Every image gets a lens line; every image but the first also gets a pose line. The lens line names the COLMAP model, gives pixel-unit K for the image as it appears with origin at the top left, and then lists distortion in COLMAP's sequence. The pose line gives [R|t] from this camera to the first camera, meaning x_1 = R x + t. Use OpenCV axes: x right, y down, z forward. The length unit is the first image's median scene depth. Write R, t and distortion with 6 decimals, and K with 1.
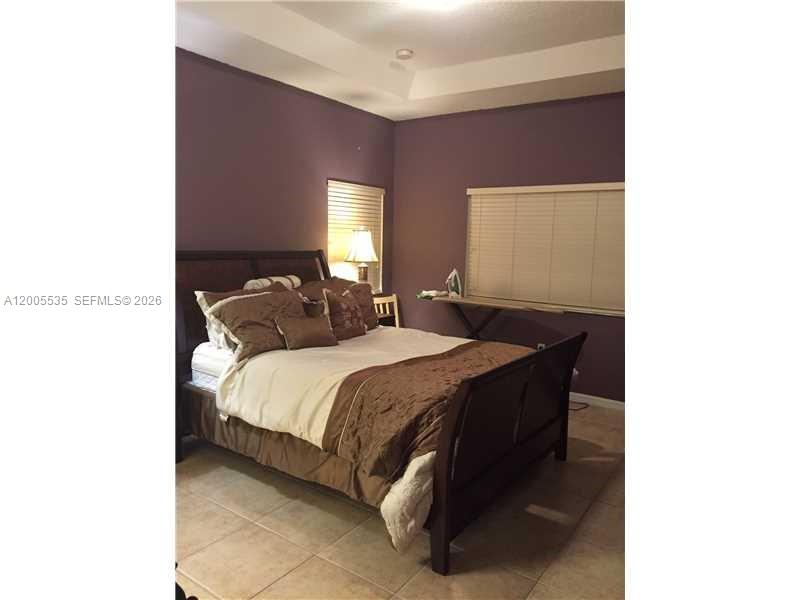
lens RADIAL K [[513.9, 0, 400.0], [0, 513.9, 300.0], [0, 0, 1]] dist [0.003671, 0.000493]
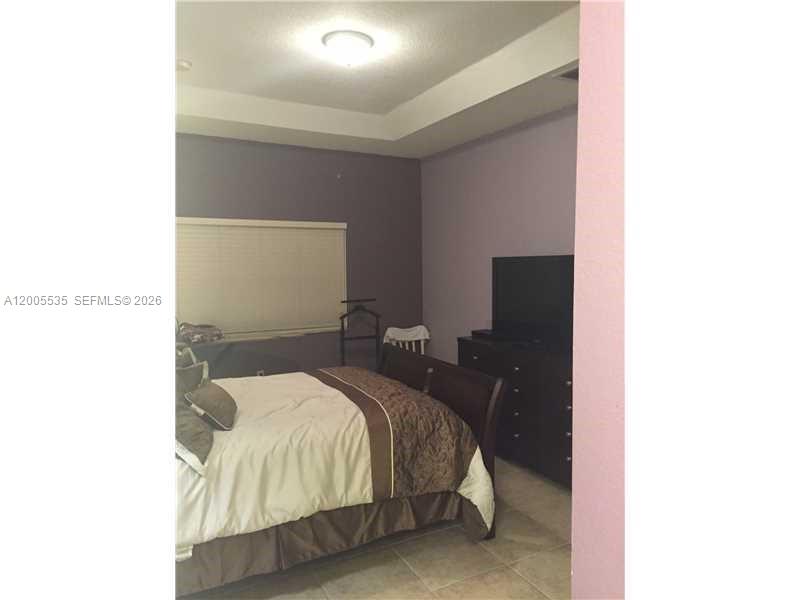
lens RADIAL K [[513.9, 0, 400.0], [0, 513.9, 300.0], [0, 0, 1]] dist [0.003671, 0.000493]
pose [[0.441161, -0.085795, 0.893317, -0.904422], [0.116992, 0.992423, 0.037537, -0.109365], [-0.889769, 0.087951, 0.447856, 0.464706]]
